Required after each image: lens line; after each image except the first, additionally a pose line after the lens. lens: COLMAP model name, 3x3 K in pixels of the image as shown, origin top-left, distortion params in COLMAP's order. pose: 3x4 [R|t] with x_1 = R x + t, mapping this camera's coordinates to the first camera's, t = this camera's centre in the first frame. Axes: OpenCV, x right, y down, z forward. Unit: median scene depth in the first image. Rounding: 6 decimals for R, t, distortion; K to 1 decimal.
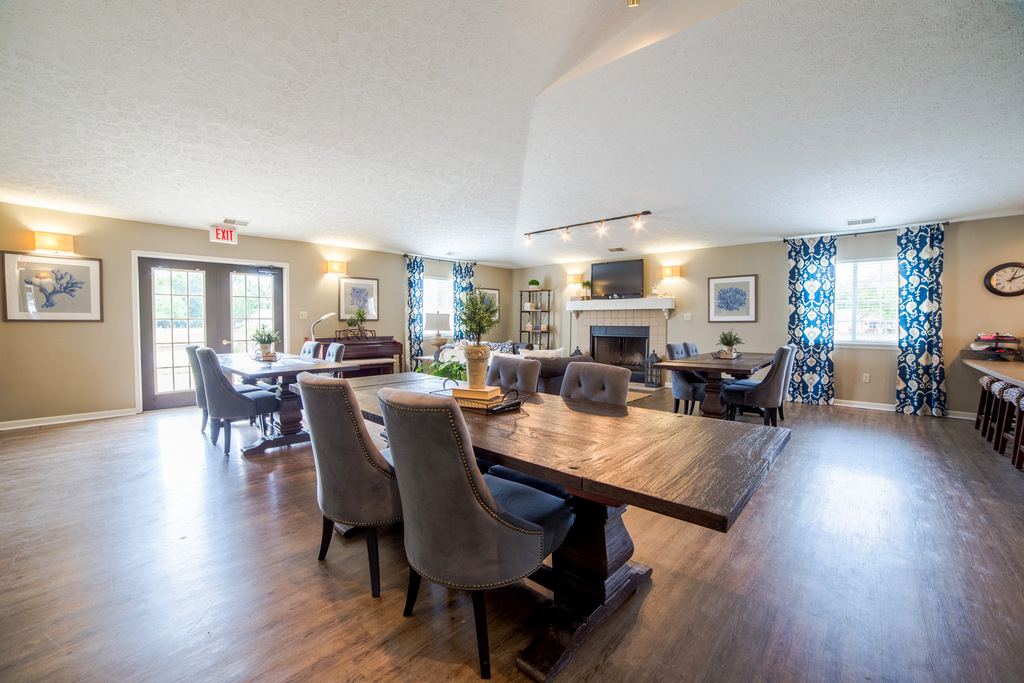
lens RADIAL K [[410.7, 0, 511.1], [0, 410.7, 330.7], [0, 0, 1]] dist [-0.080279, 0.026228]
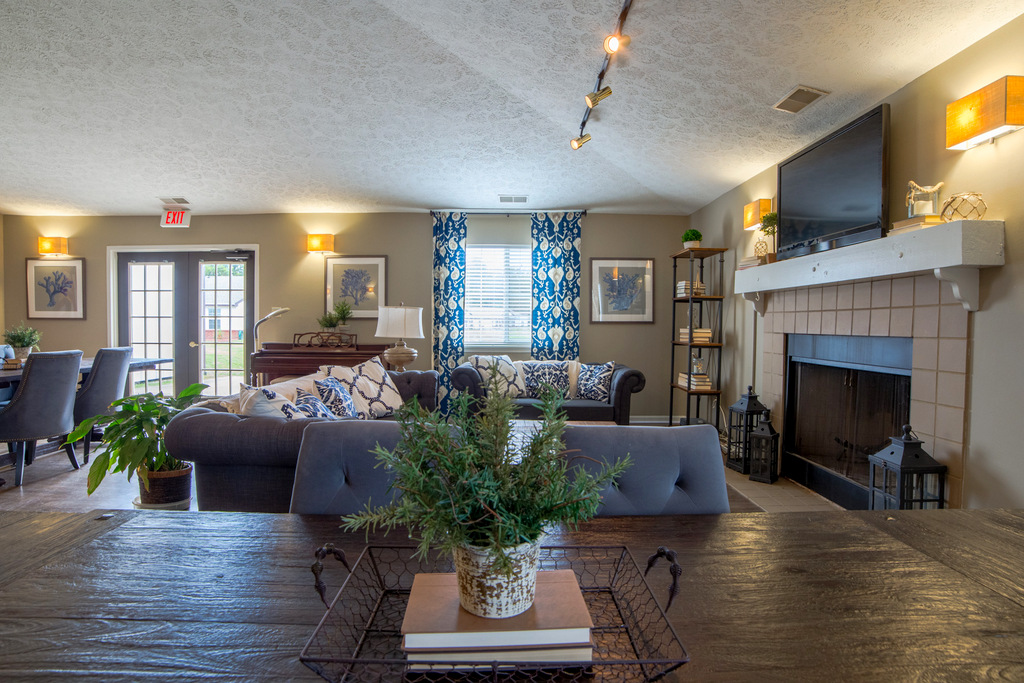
lens RADIAL K [[526.8, 0, 512.0], [0, 526.8, 341.5], [0, 0, 1]] dist [-0.045759, 0.000591]
pose [[0.674995, 0.026587, -0.737343, 0.549478], [-0.021257, 0.999636, 0.016585, -0.009940], [0.737516, 0.004479, 0.675315, 0.742447]]
